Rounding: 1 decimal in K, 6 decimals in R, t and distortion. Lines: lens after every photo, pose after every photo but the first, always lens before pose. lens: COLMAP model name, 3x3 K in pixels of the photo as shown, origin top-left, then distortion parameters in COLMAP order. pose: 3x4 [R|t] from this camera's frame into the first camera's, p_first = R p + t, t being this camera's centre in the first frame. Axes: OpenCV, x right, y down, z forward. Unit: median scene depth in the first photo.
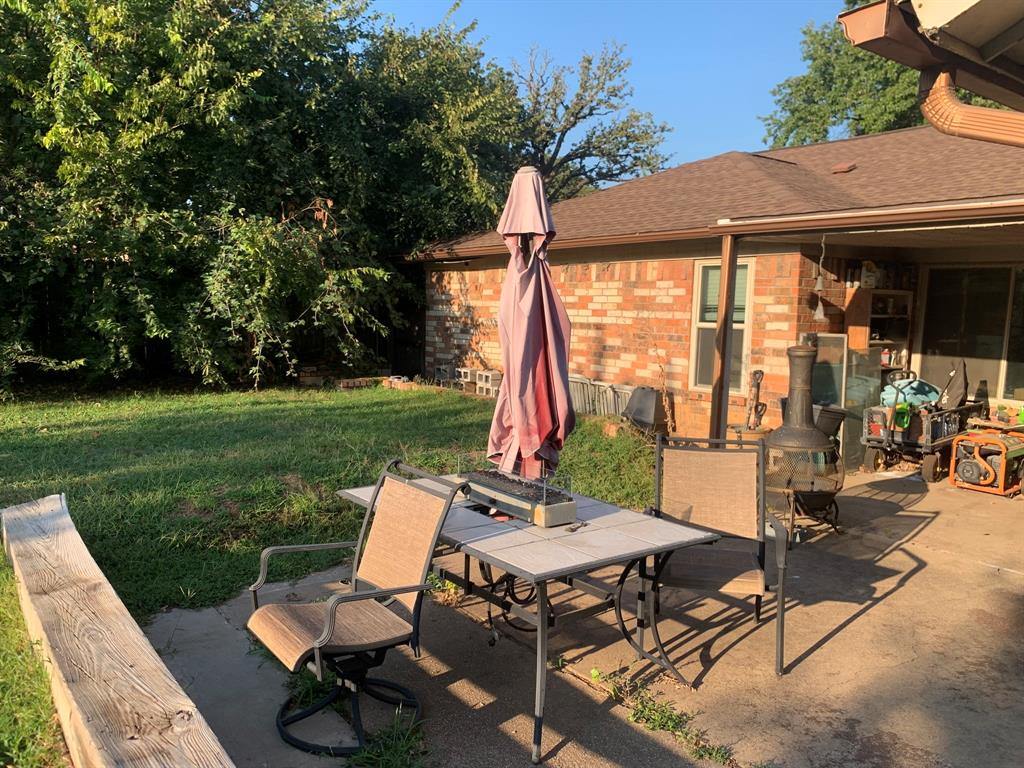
lens RADIAL K [[796.8, 0, 508.8], [0, 796.8, 386.9], [0, 0, 1]] dist [-0.000948, 0.006156]
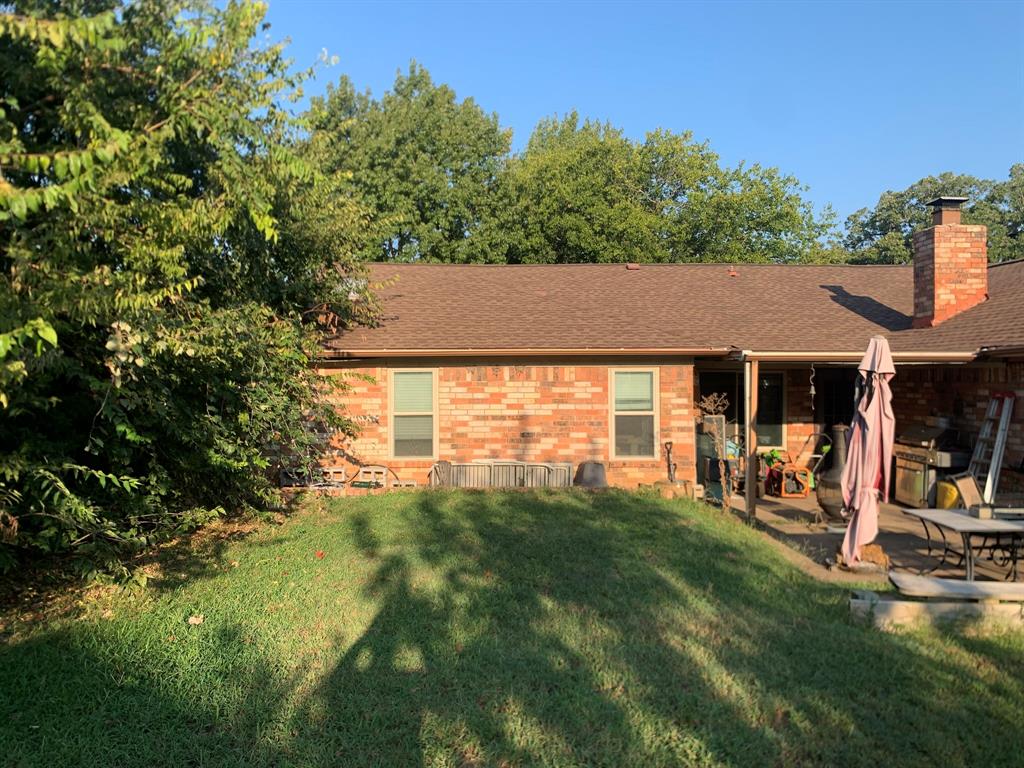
lens RADIAL K [[796.8, 0, 512.4], [0, 796.8, 384.1], [0, 0, 1]] dist [-0.000948, 0.006156]
pose [[0.573258, -0.021123, 0.819103, -0.948393], [0.093546, 0.994819, -0.039814, -0.084645], [-0.814017, 0.099448, 0.572264, 0.322869]]
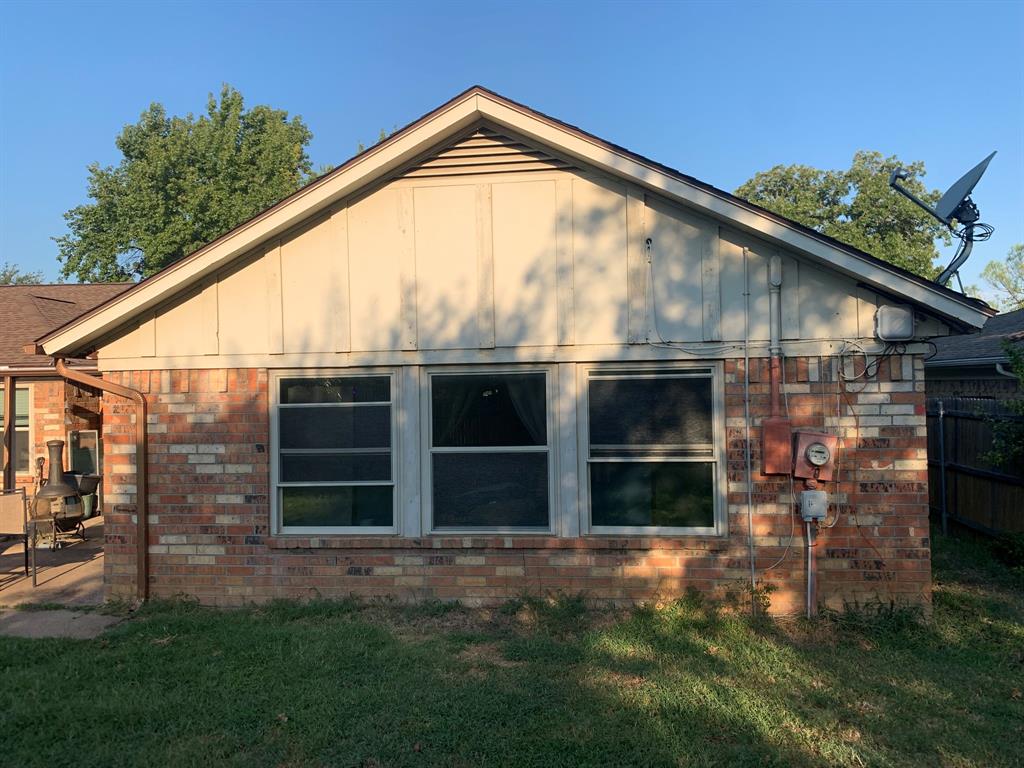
lens RADIAL K [[796.8, 0, 505.4], [0, 796.8, 384.6], [0, 0, 1]] dist [-0.000948, 0.006156]
pose [[0.704037, -0.028067, 0.709609, -0.118396], [0.104982, 0.992354, -0.064907, 0.028838], [-0.702361, 0.120193, 0.701600, -0.608579]]
